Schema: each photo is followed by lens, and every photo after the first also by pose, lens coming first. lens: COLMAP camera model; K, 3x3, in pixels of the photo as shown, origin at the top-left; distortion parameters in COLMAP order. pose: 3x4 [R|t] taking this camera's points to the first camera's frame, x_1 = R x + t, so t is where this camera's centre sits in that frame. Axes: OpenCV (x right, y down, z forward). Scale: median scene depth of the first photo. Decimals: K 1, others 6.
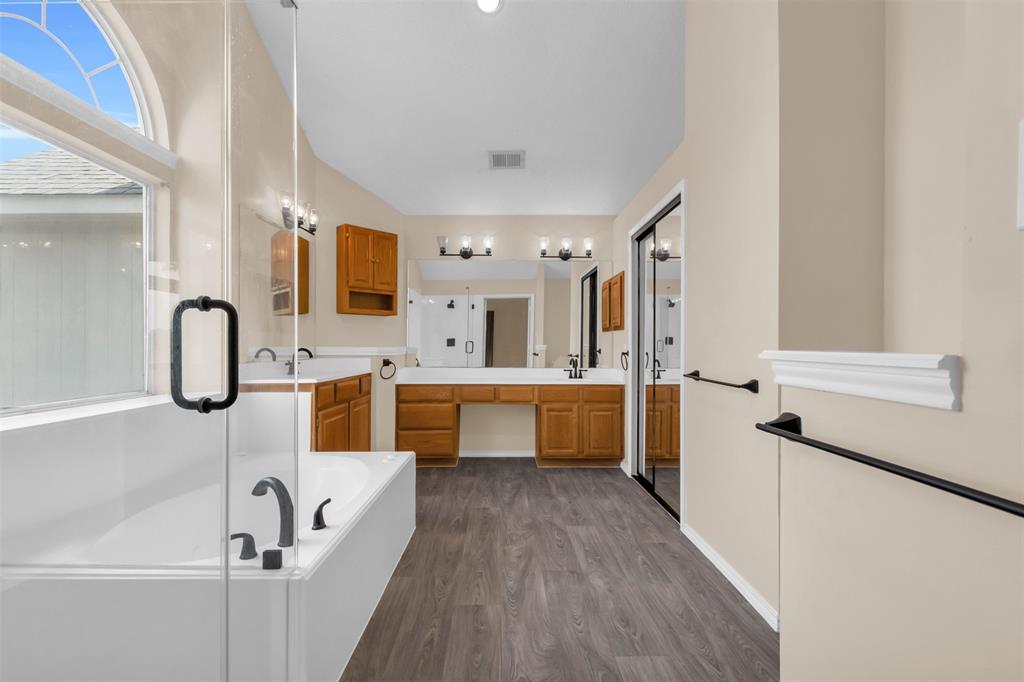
lens RADIAL K [[473.4, 0, 507.7], [0, 473.4, 347.0], [0, 0, 1]] dist [0.002746, -0.000409]
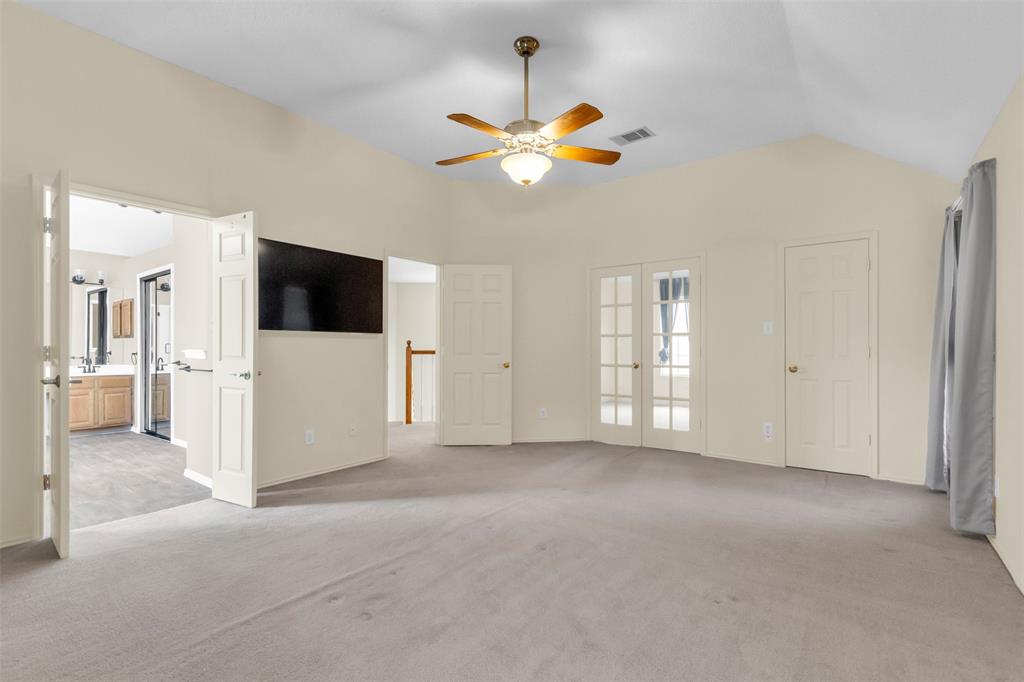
lens RADIAL K [[473.4, 0, 505.2], [0, 473.4, 350.6], [0, 0, 1]] dist [0.002746, -0.000409]
pose [[0.614512, -0.001099, 0.788907, -0.216887], [0.001889, 0.999998, -0.000078, 0.005836], [-0.788906, 0.001538, 0.614513, -0.856186]]
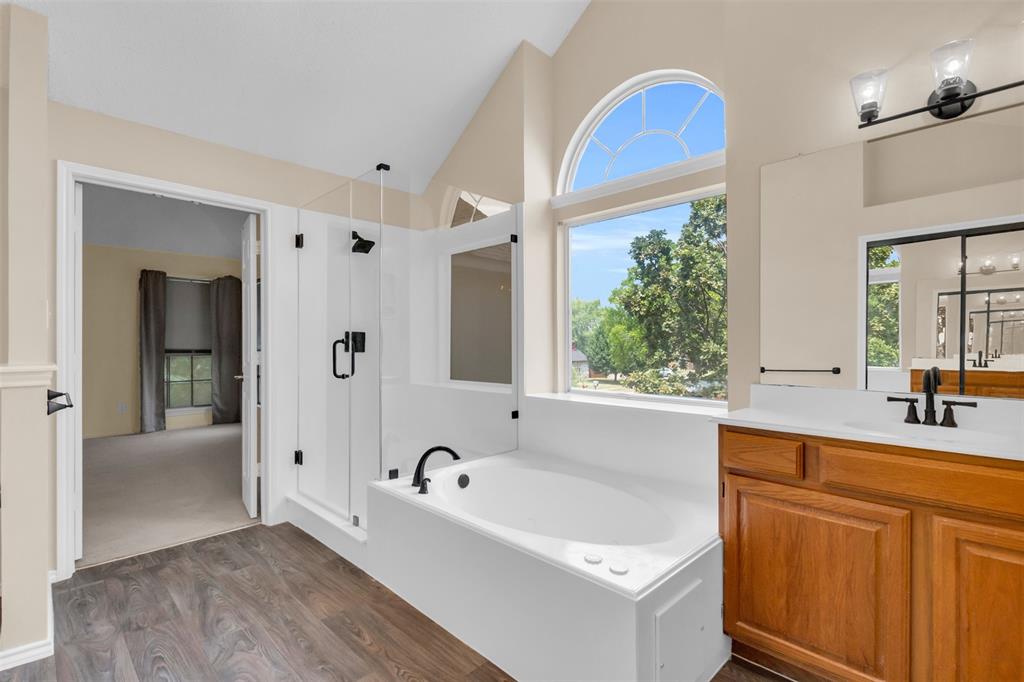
lens RADIAL K [[473.4, 0, 510.3], [0, 473.4, 344.1], [0, 0, 1]] dist [0.002746, -0.000409]
pose [[-0.713353, 0.009952, -0.700735, 0.044670], [0.008770, 0.999948, 0.005274, -0.006247], [0.700750, -0.002383, -0.713403, 0.368088]]
